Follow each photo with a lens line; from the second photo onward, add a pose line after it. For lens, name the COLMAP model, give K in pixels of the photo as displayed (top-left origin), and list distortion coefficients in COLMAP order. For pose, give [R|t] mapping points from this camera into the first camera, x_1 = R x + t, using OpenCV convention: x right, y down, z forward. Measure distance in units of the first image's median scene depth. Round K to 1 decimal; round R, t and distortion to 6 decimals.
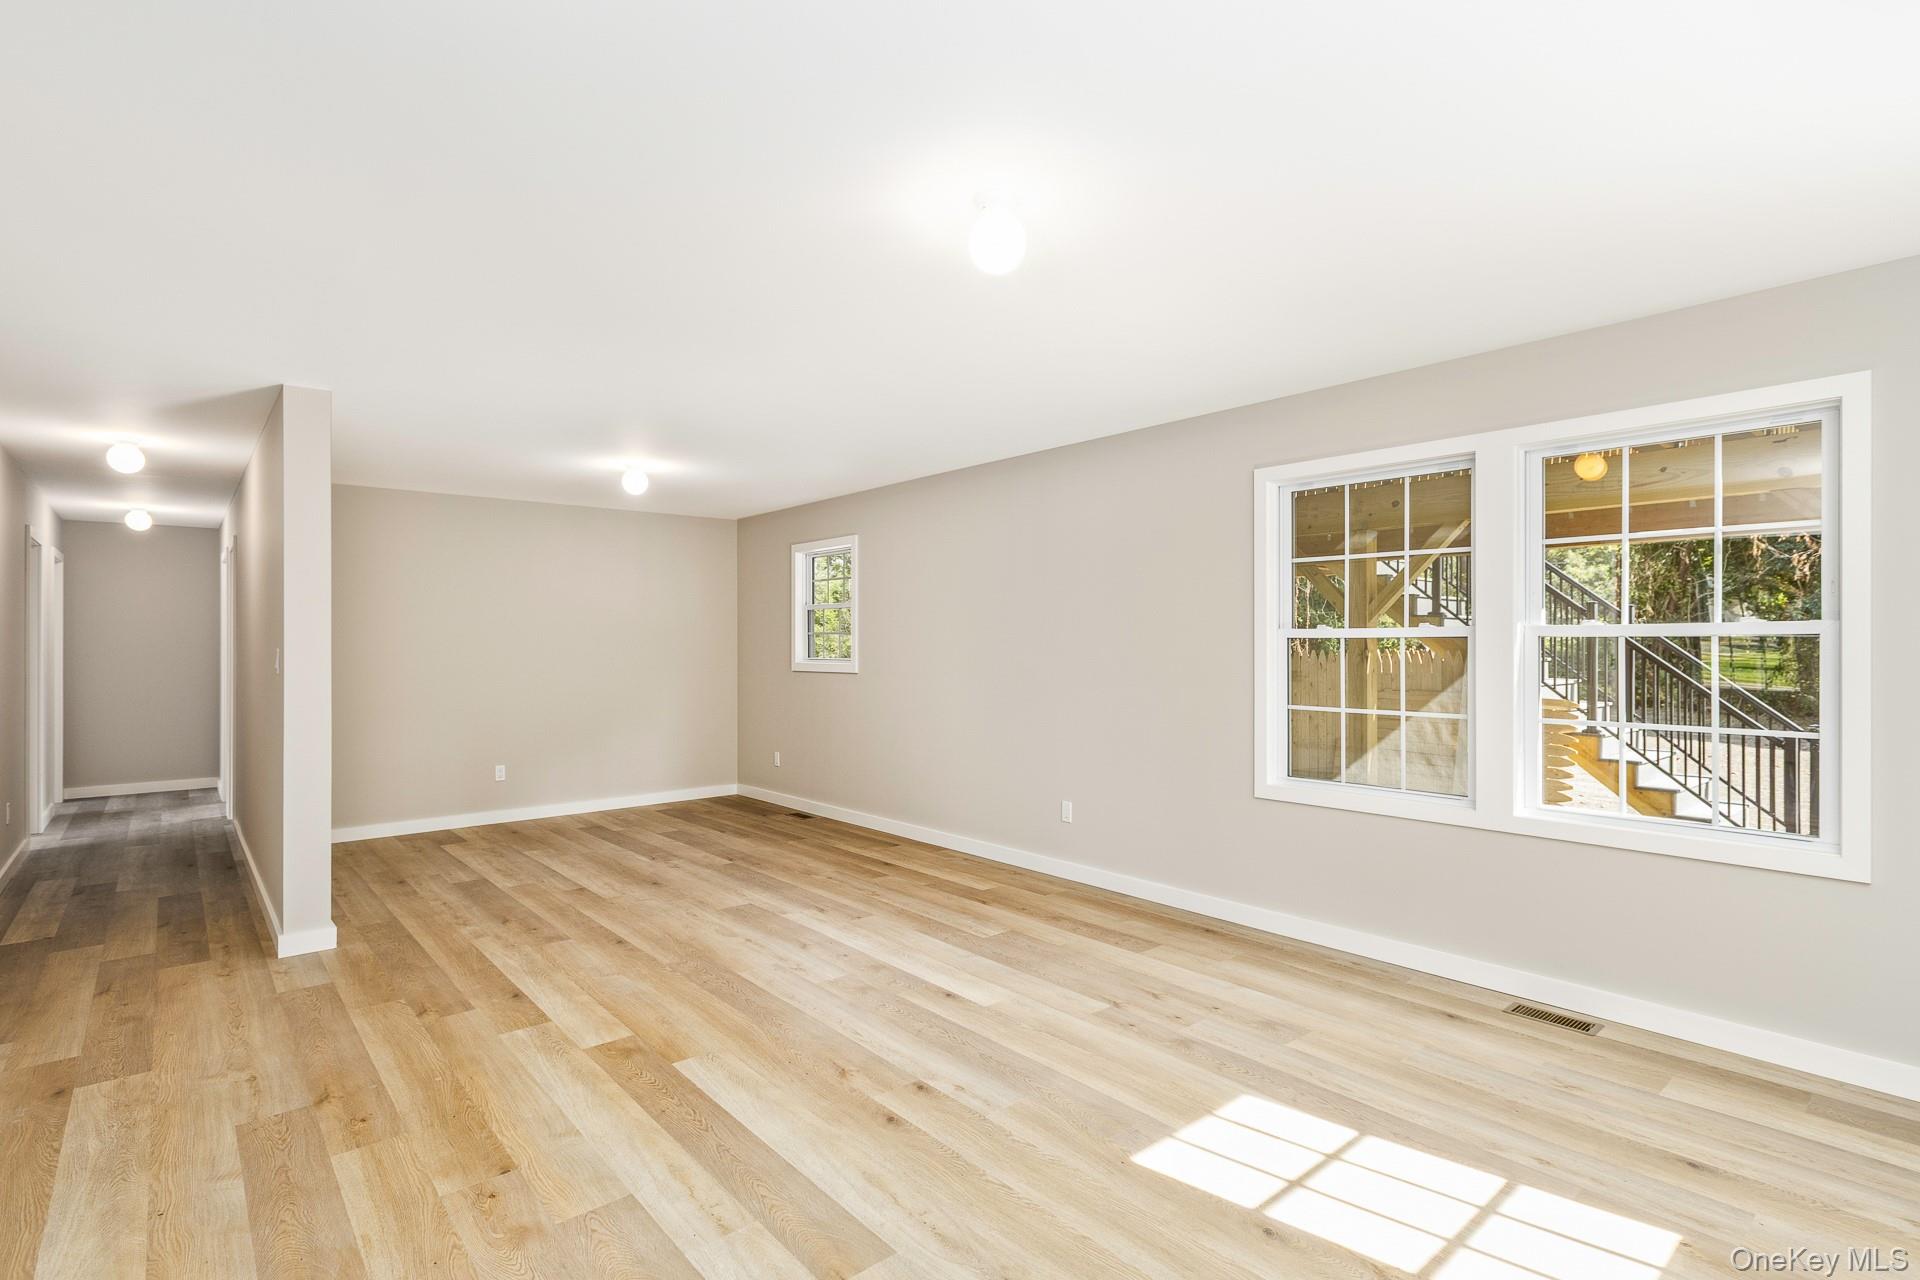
lens RADIAL K [[910.7, 0, 960.9], [0, 910.7, 644.7], [0, 0, 1]] dist [0.002409, -0.001022]
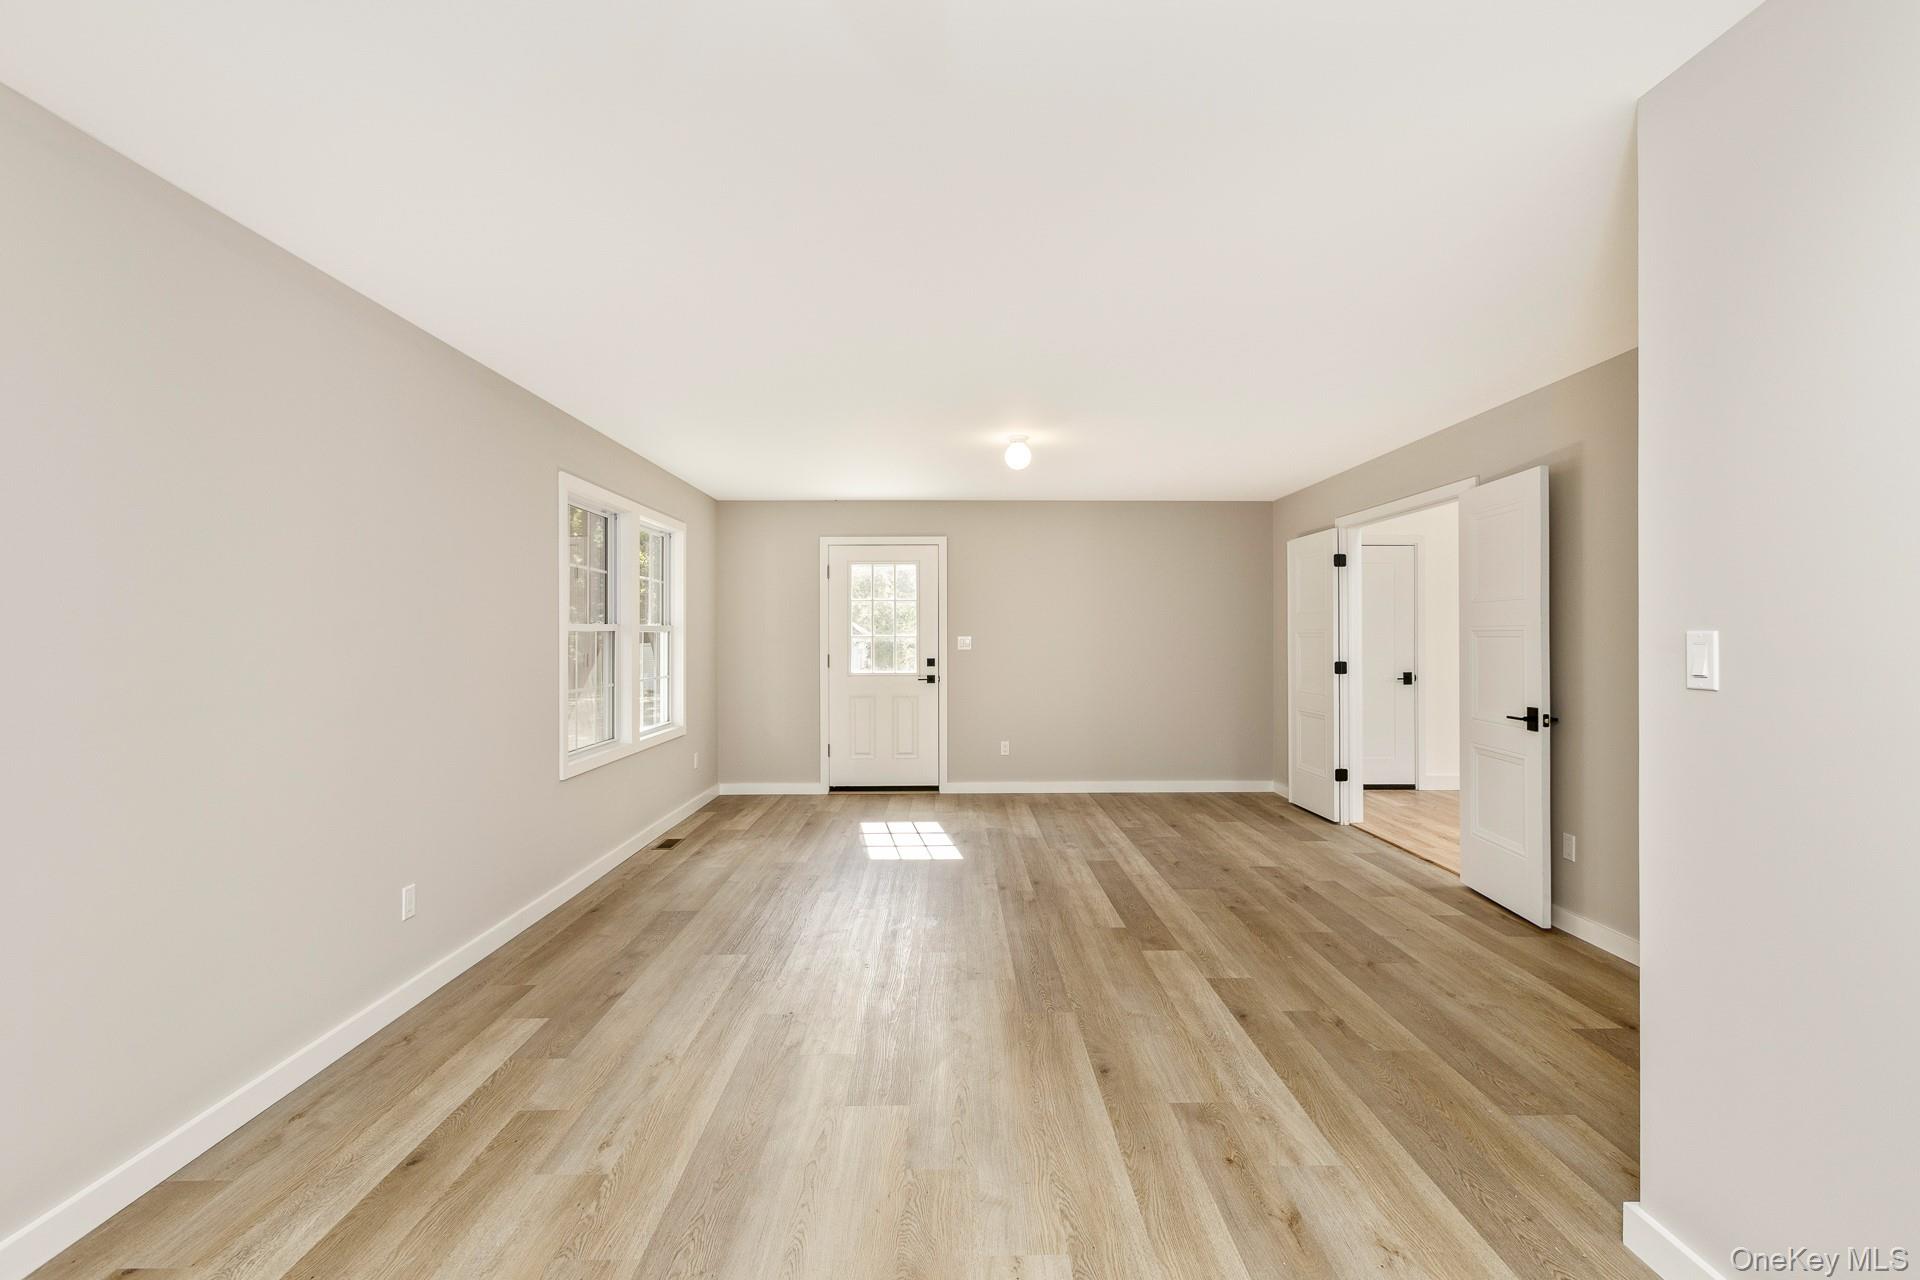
lens RADIAL K [[910.7, 0, 952.0], [0, 910.7, 634.3], [0, 0, 1]] dist [0.002409, -0.001022]
pose [[-0.759861, 0.007156, 0.650046, -0.875687], [0.005467, 0.999974, -0.004617, 0.015642], [-0.650063, 0.000046, -0.759881, 1.909174]]
